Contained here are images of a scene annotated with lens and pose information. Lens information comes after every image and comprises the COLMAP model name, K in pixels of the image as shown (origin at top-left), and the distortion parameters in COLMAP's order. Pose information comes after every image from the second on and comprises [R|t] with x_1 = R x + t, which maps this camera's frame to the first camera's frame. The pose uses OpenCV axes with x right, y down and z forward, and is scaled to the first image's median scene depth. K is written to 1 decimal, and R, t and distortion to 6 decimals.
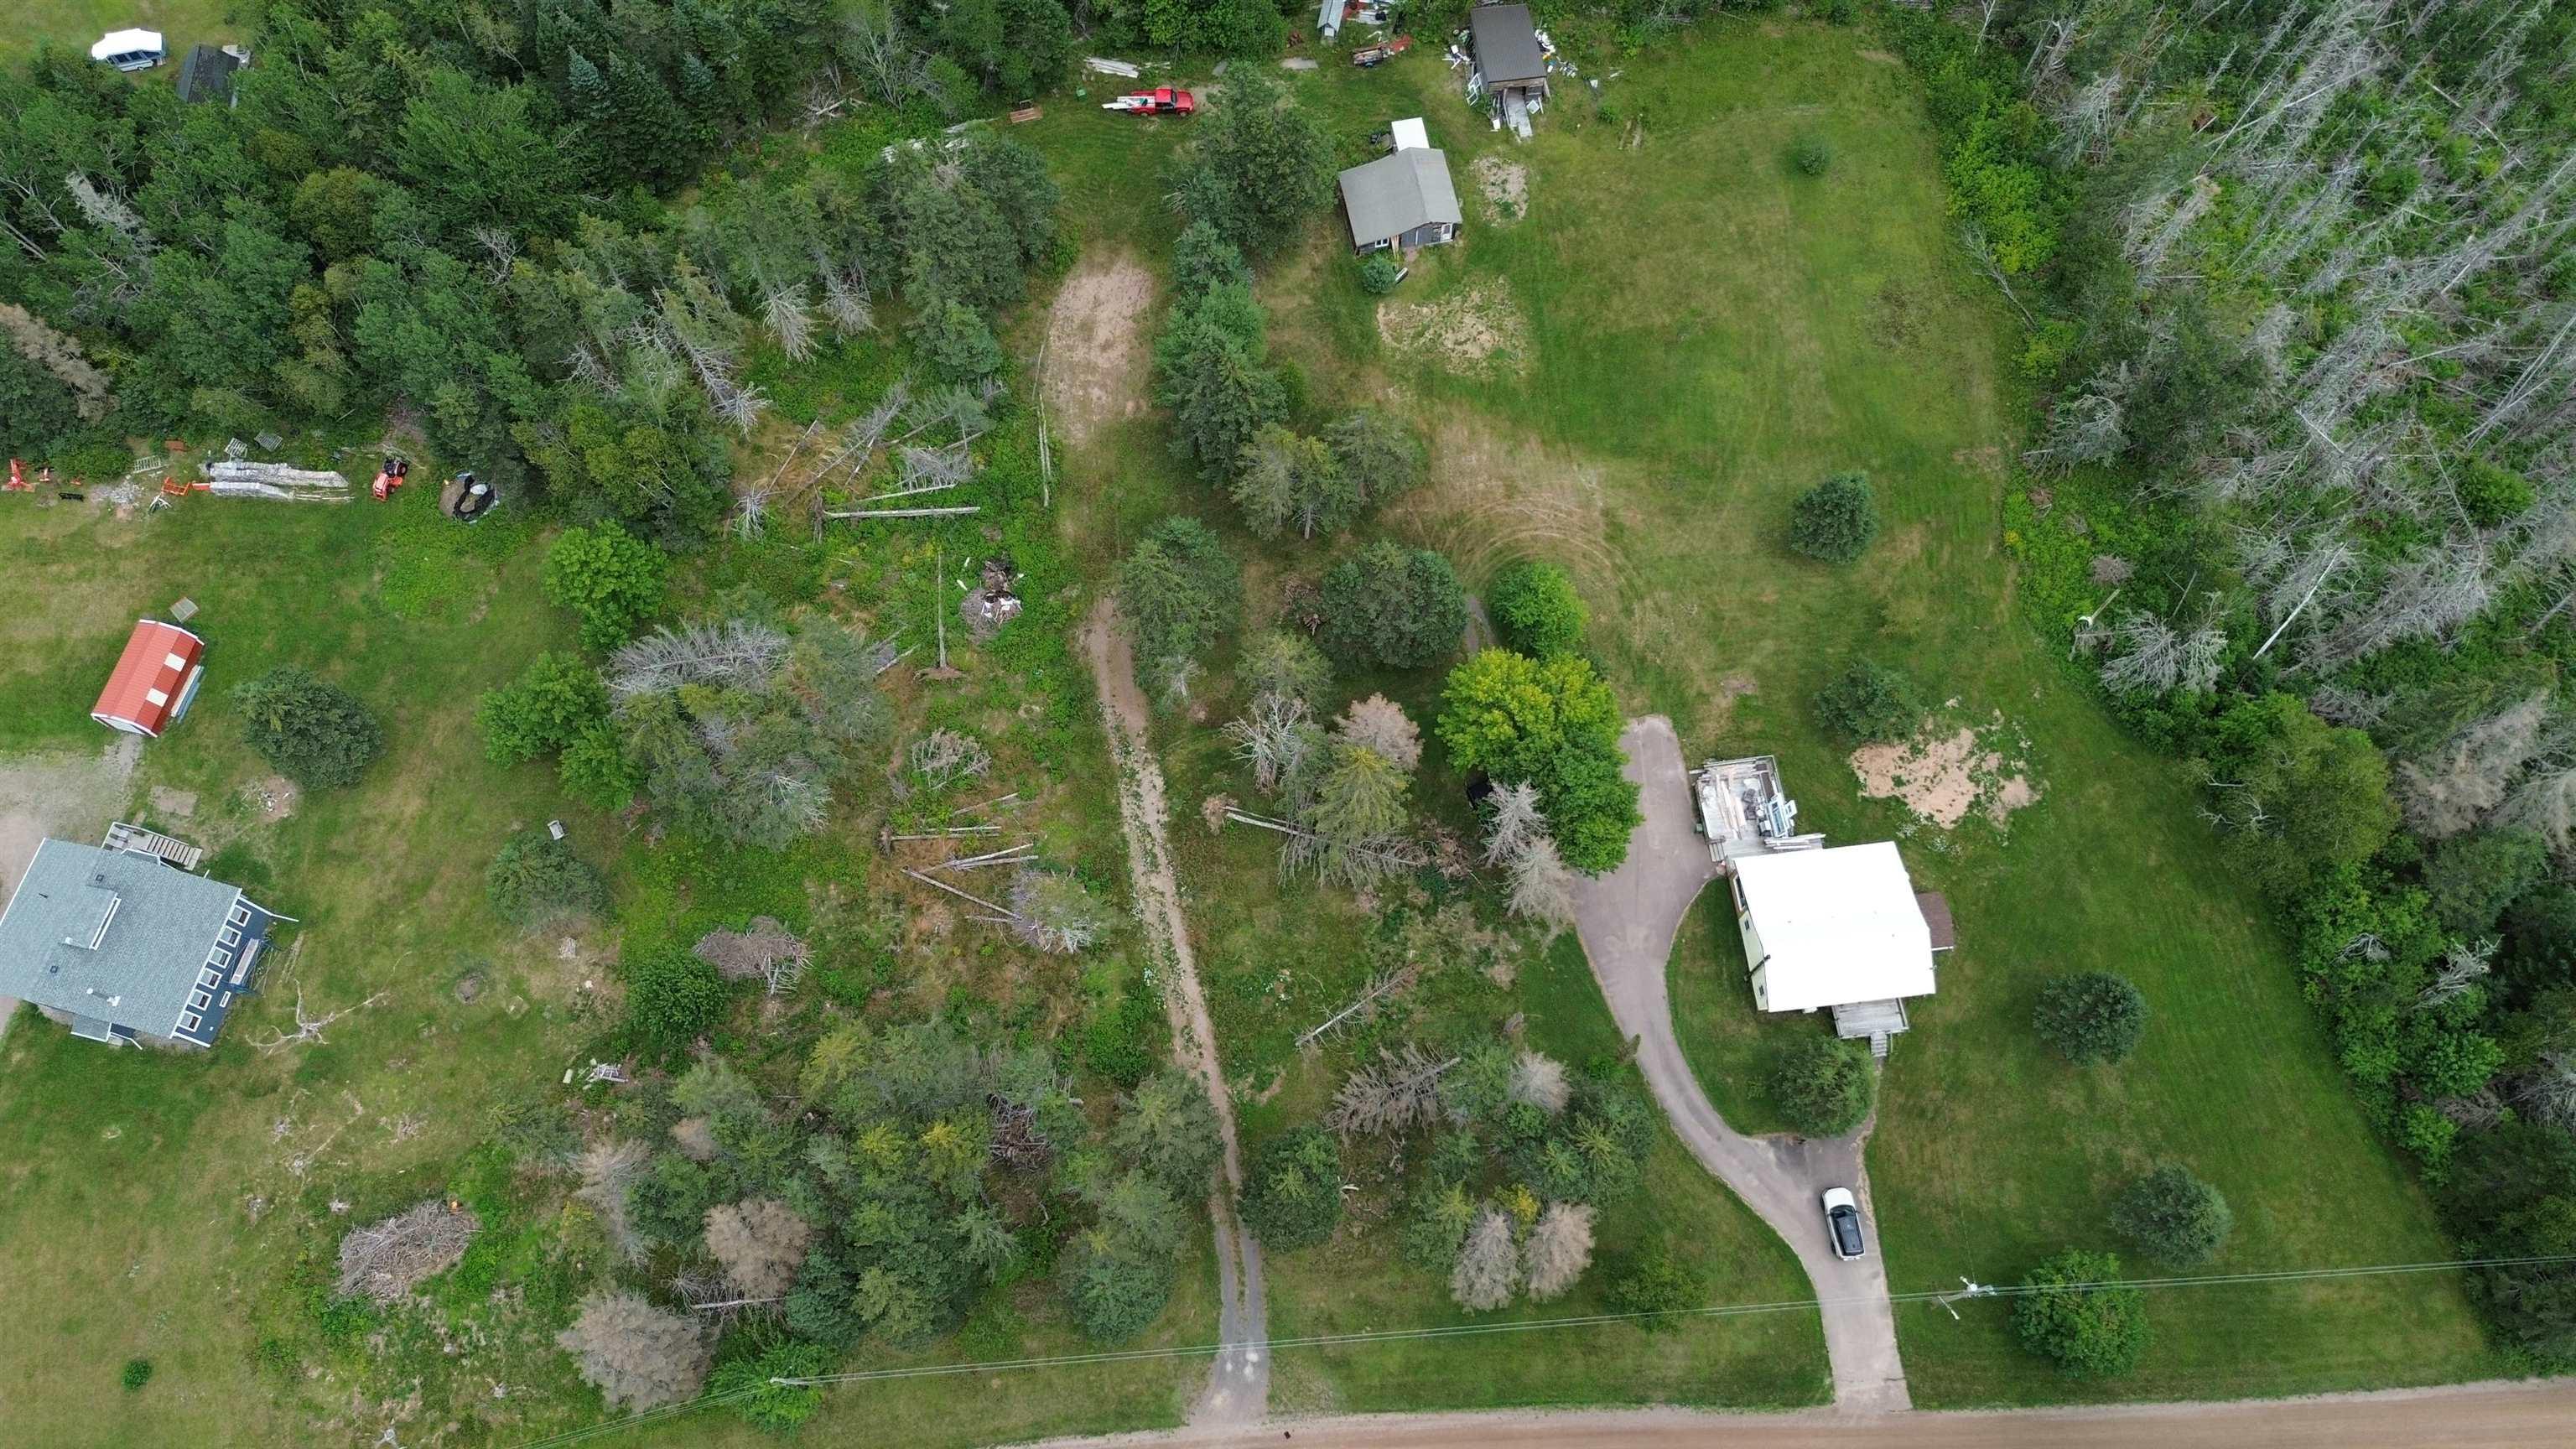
lens RADIAL K [[1814.0, 0, 1288.0], [0, 1814.0, 724.5], [0, 0, 1]] dist [0.102290, -0.146421]
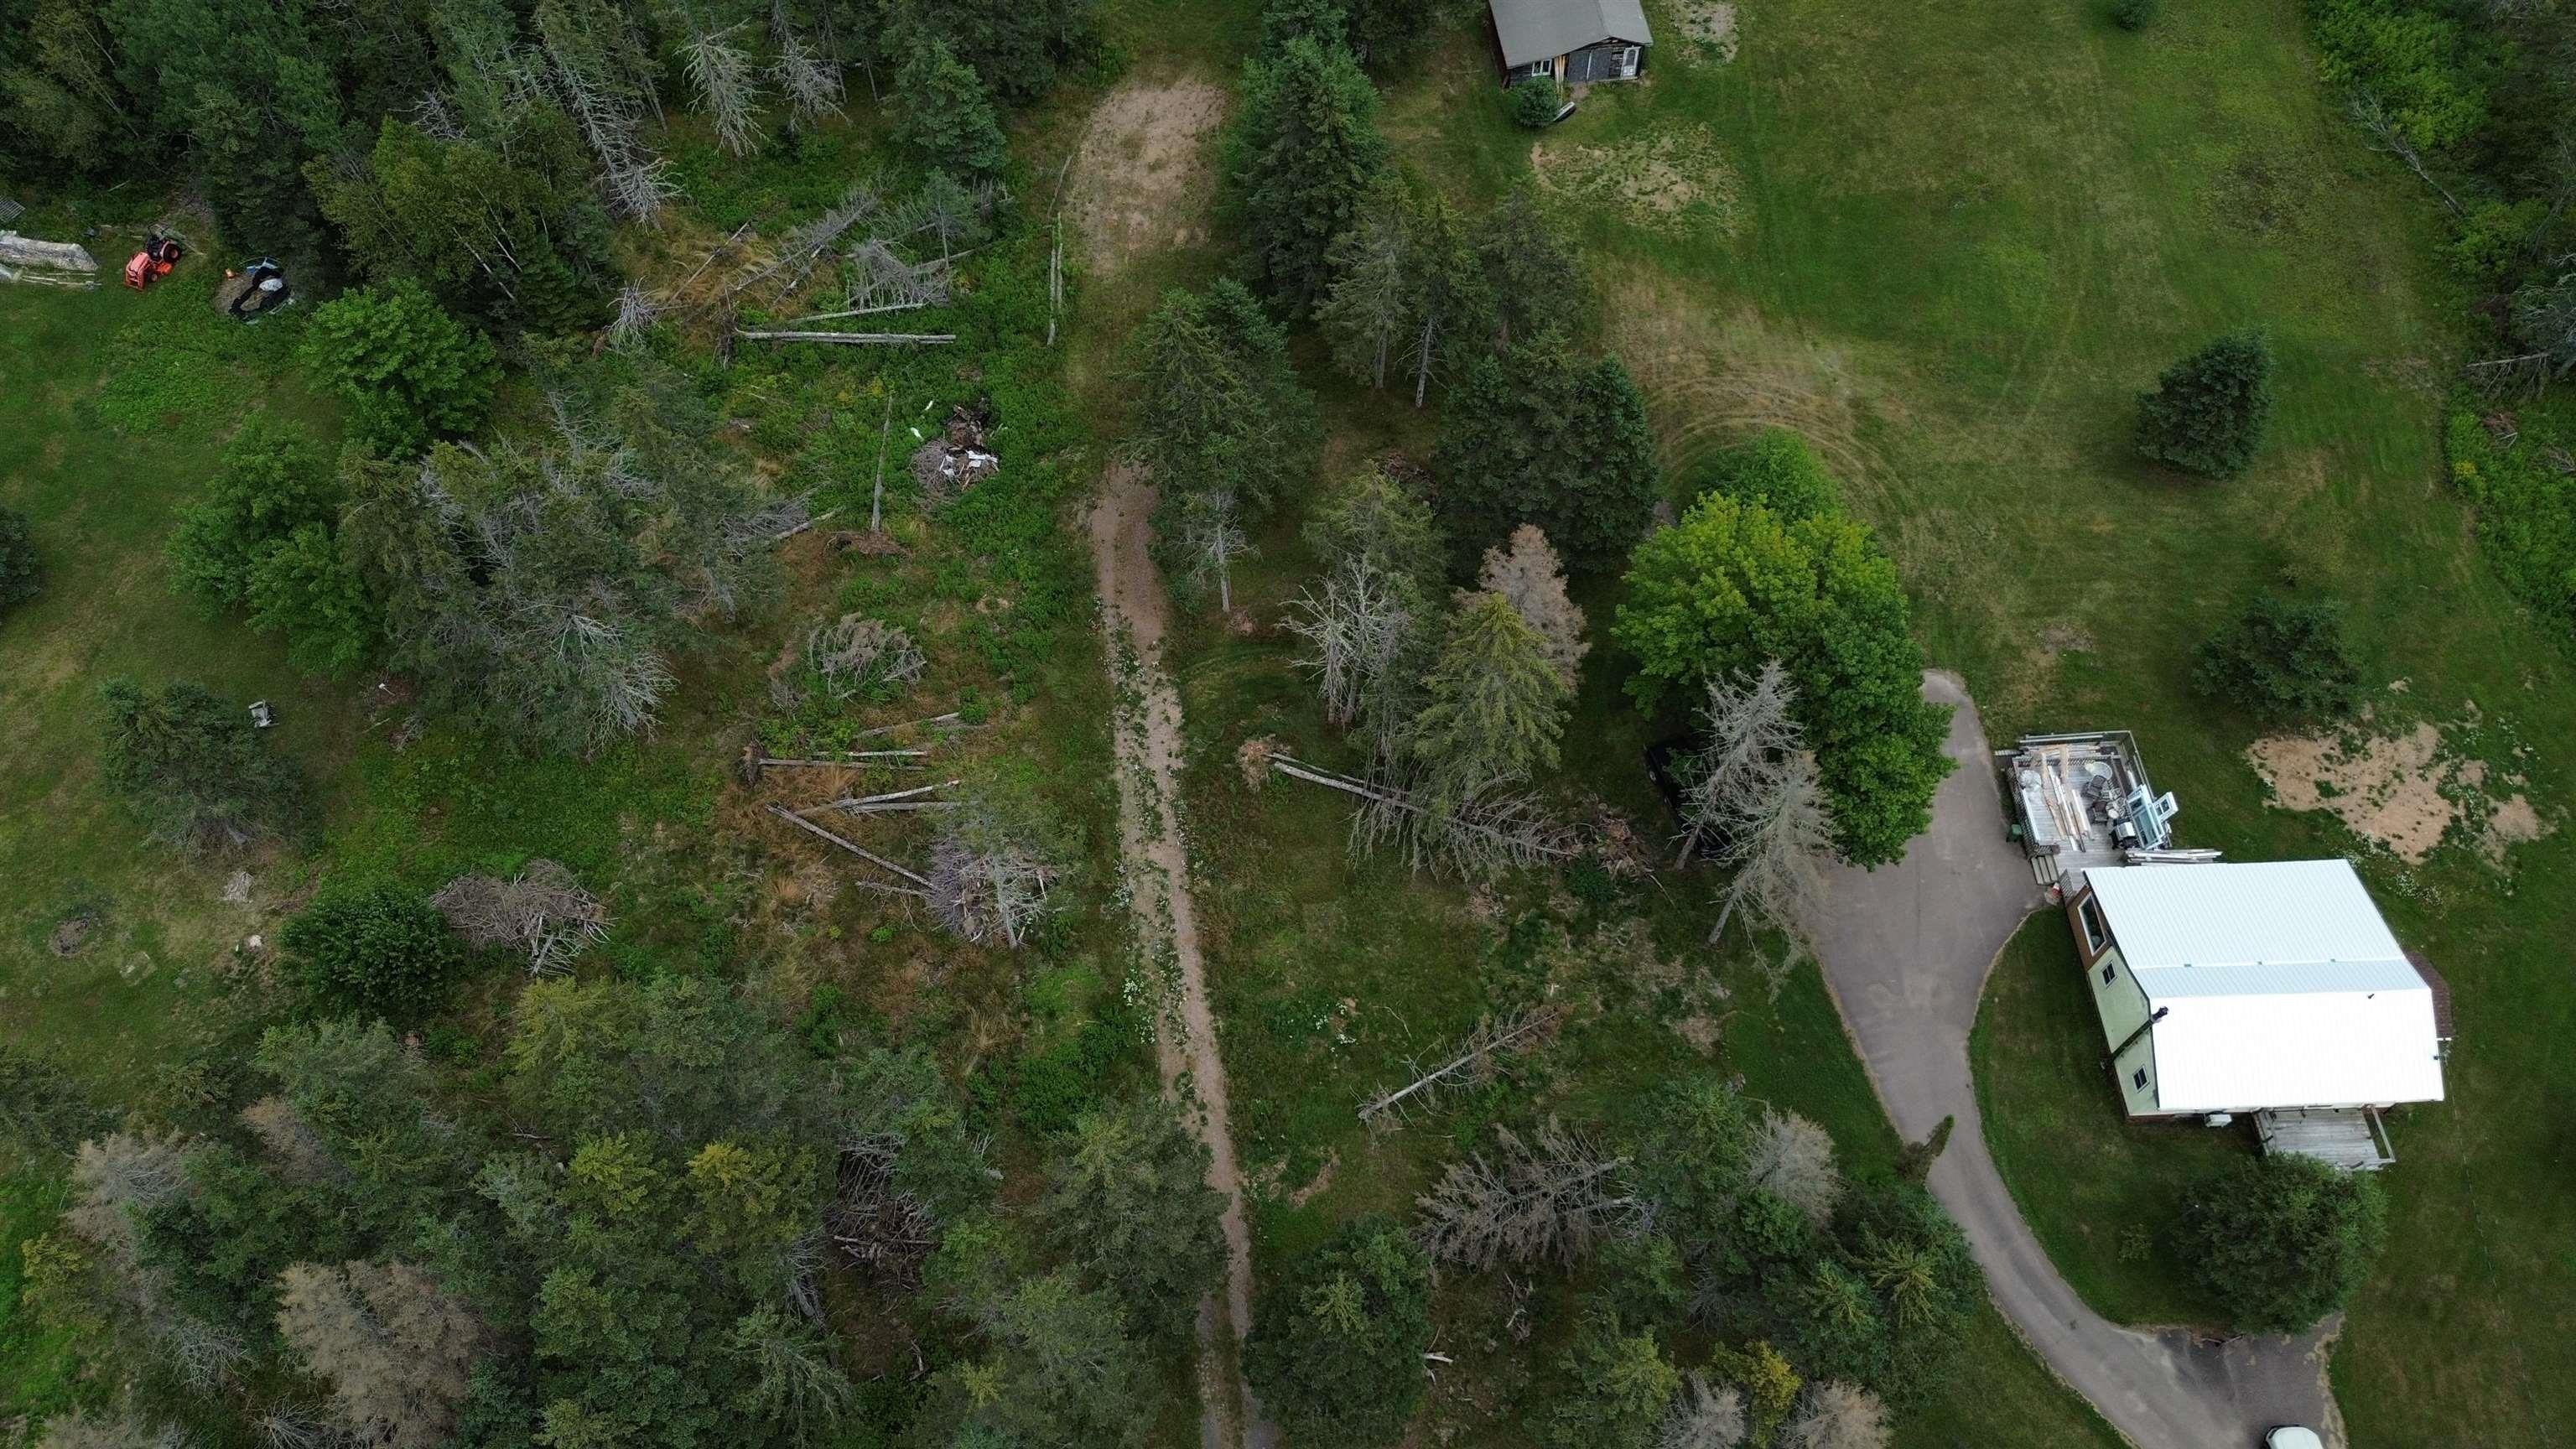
lens RADIAL K [[1827.9, 0, 1290.0], [0, 1827.9, 717.4], [0, 0, 1]] dist [0.072959, -0.065913]
pose [[0.996994, 0.063864, -0.043859, -0.000385], [-0.070321, 0.983556, -0.166349, 0.141257], [0.032514, 0.168934, 0.985091, 0.350562]]
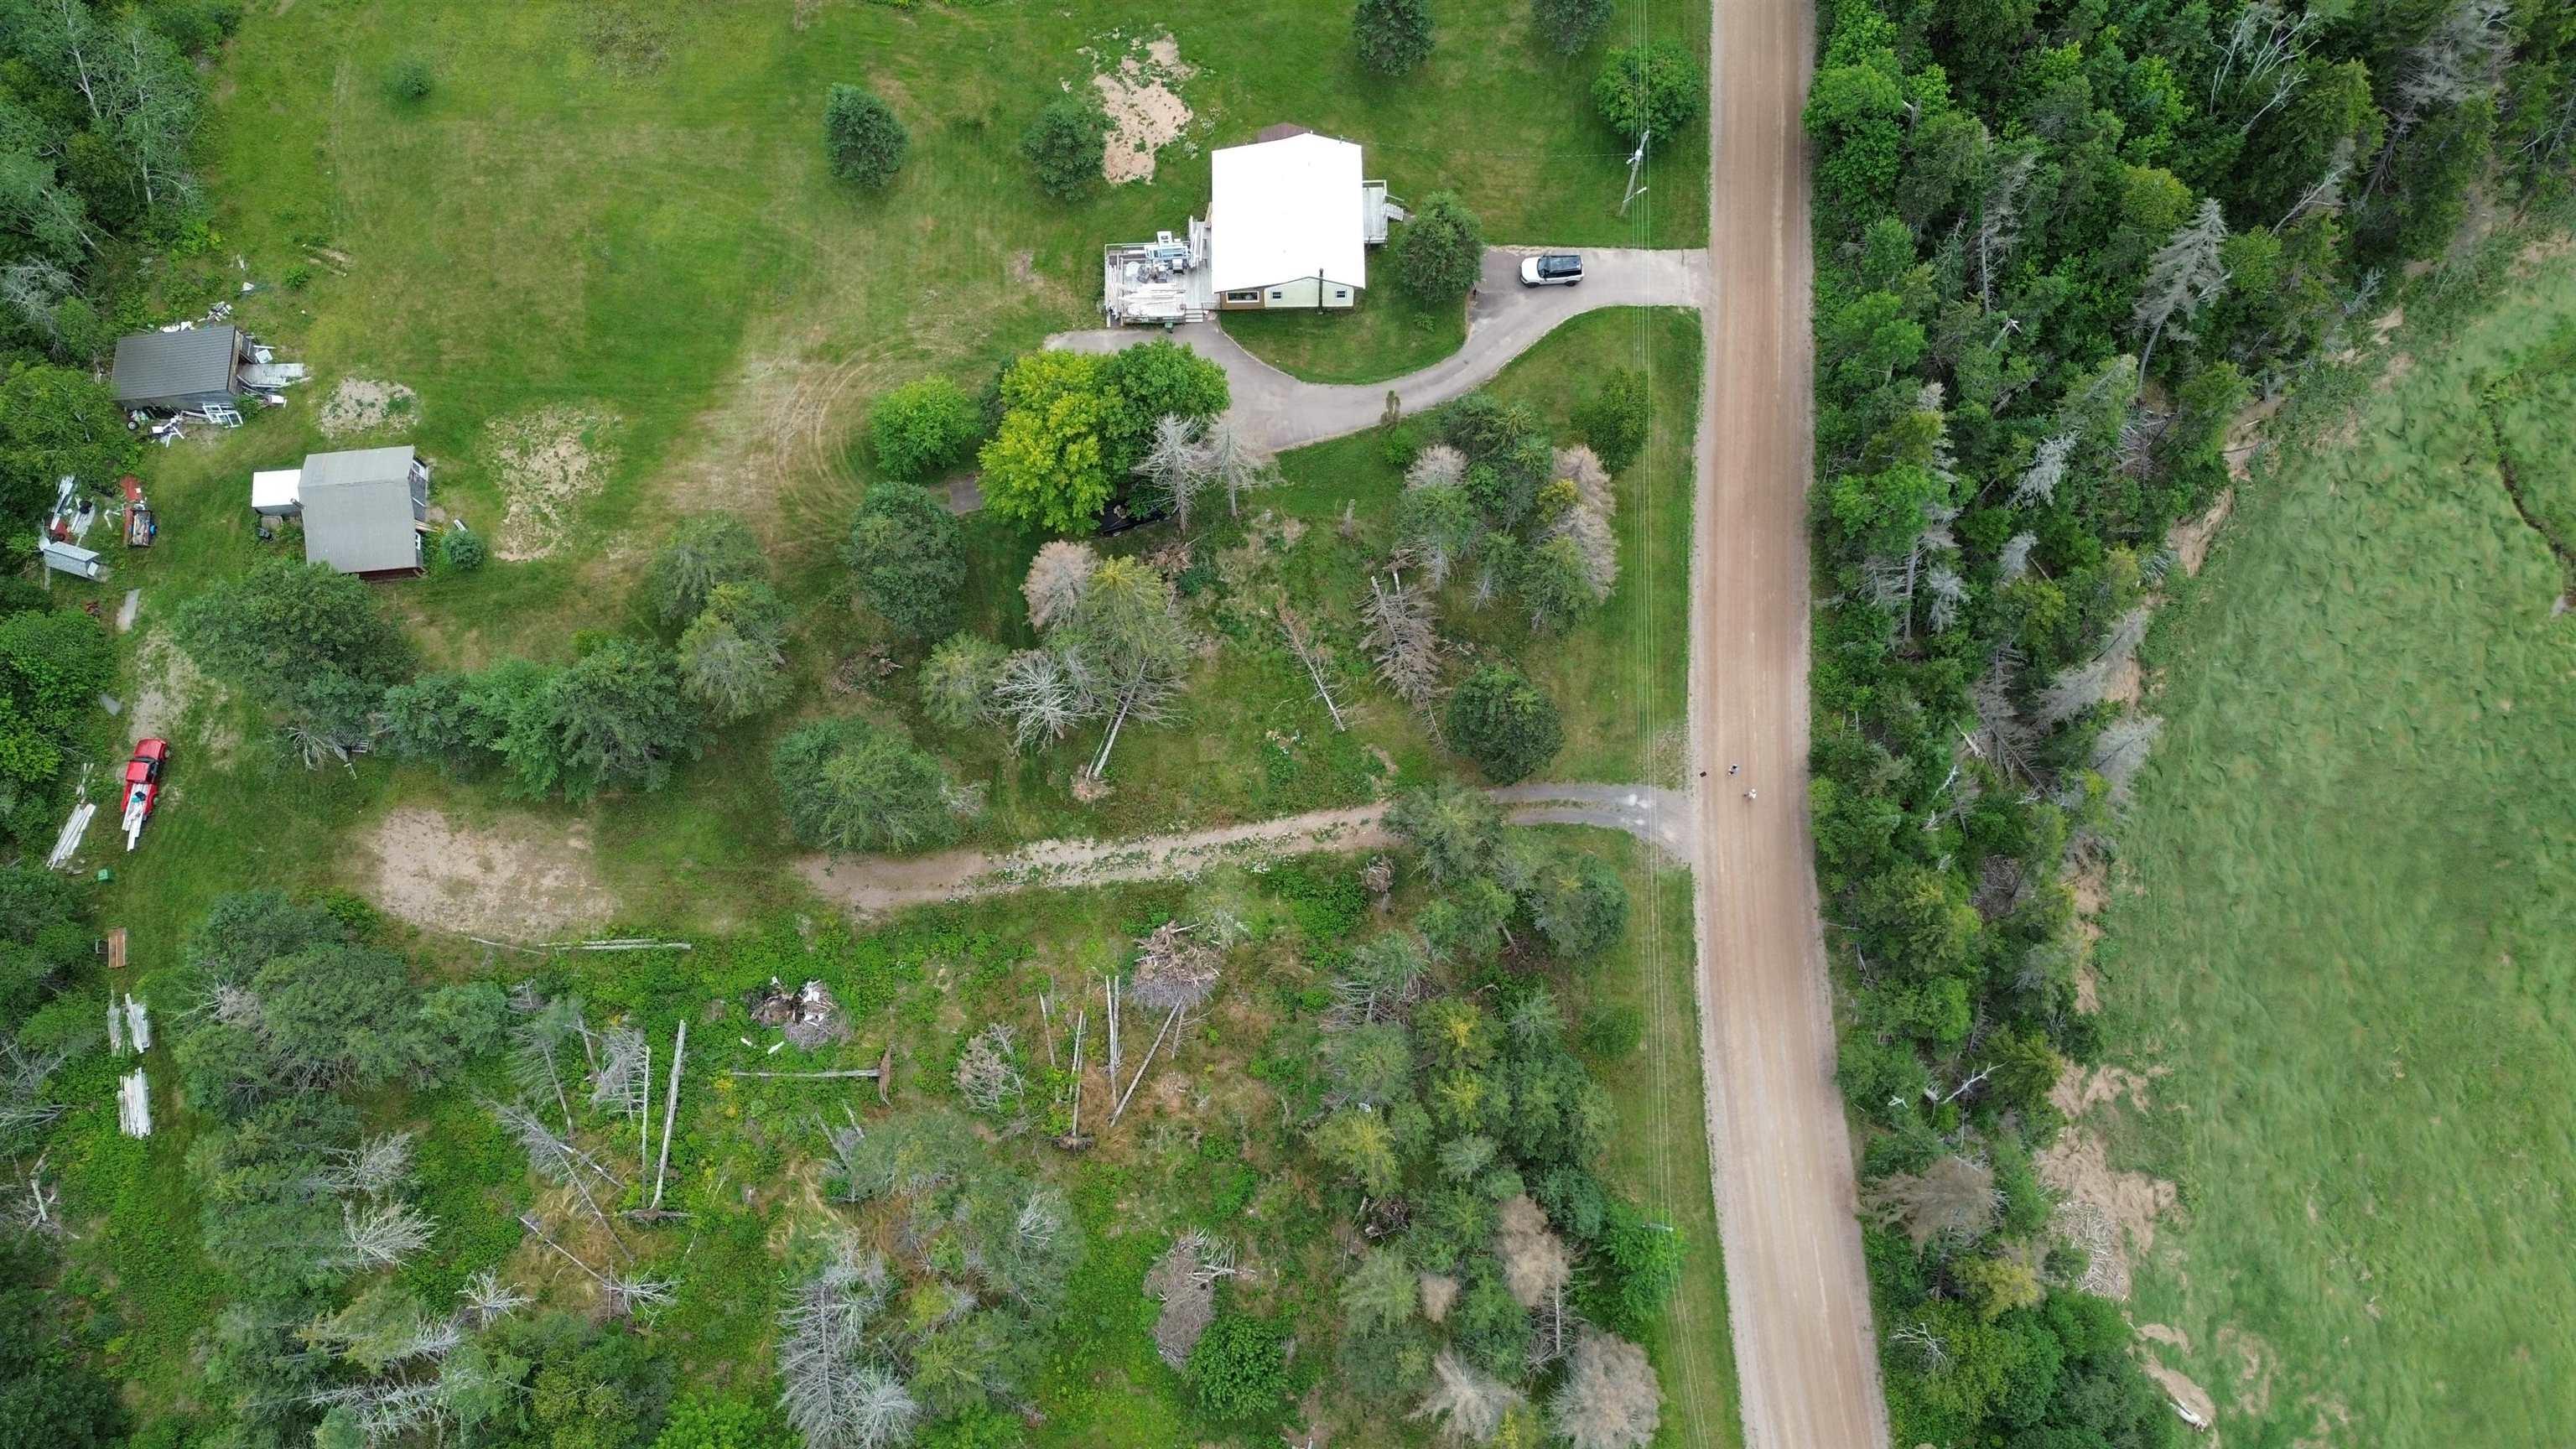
lens RADIAL K [[1823.5, 0, 1290.1], [0, 1823.5, 717.5], [0, 0, 1]] dist [0.078569, -0.073823]
pose [[0.103864, -0.961904, 0.252889, -0.233518], [0.927815, 0.185302, 0.323763, -0.169112], [-0.358290, 0.201007, 0.911715, 0.089257]]
